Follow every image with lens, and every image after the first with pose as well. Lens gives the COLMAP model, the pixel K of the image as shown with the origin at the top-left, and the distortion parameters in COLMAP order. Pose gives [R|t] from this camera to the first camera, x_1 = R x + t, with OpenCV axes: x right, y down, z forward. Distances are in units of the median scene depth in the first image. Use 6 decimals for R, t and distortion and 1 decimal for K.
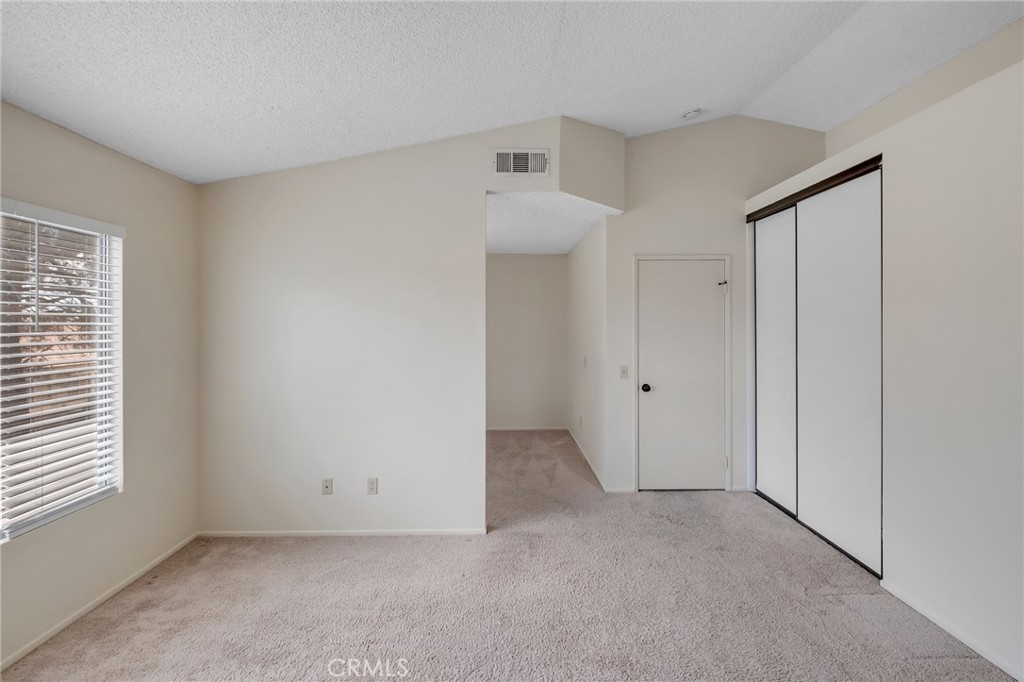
lens RADIAL K [[467.6, 0, 512.0], [0, 467.6, 325.8], [0, 0, 1]] dist [-0.000161, -0.000172]
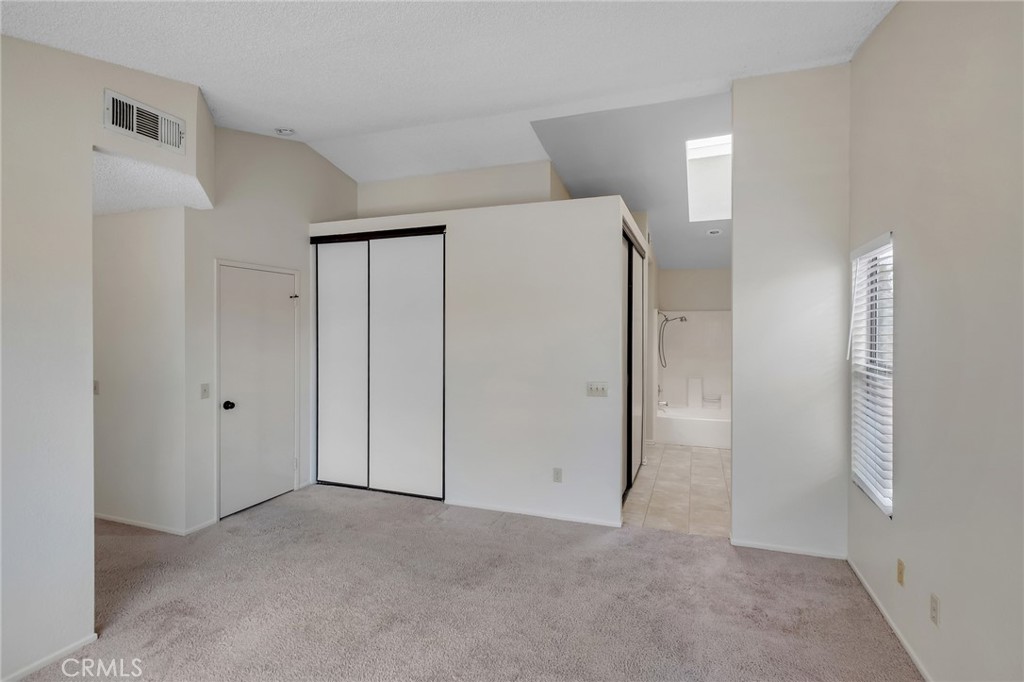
lens RADIAL K [[494.7, 0, 512.0], [0, 494.7, 341.0], [0, 0, 1]] dist [-0.000343, -0.000144]
pose [[0.360530, -0.018066, 0.932573, -0.489591], [0.005314, 0.999836, 0.017315, -0.008104], [-0.932733, -0.001287, 0.360567, 0.150755]]
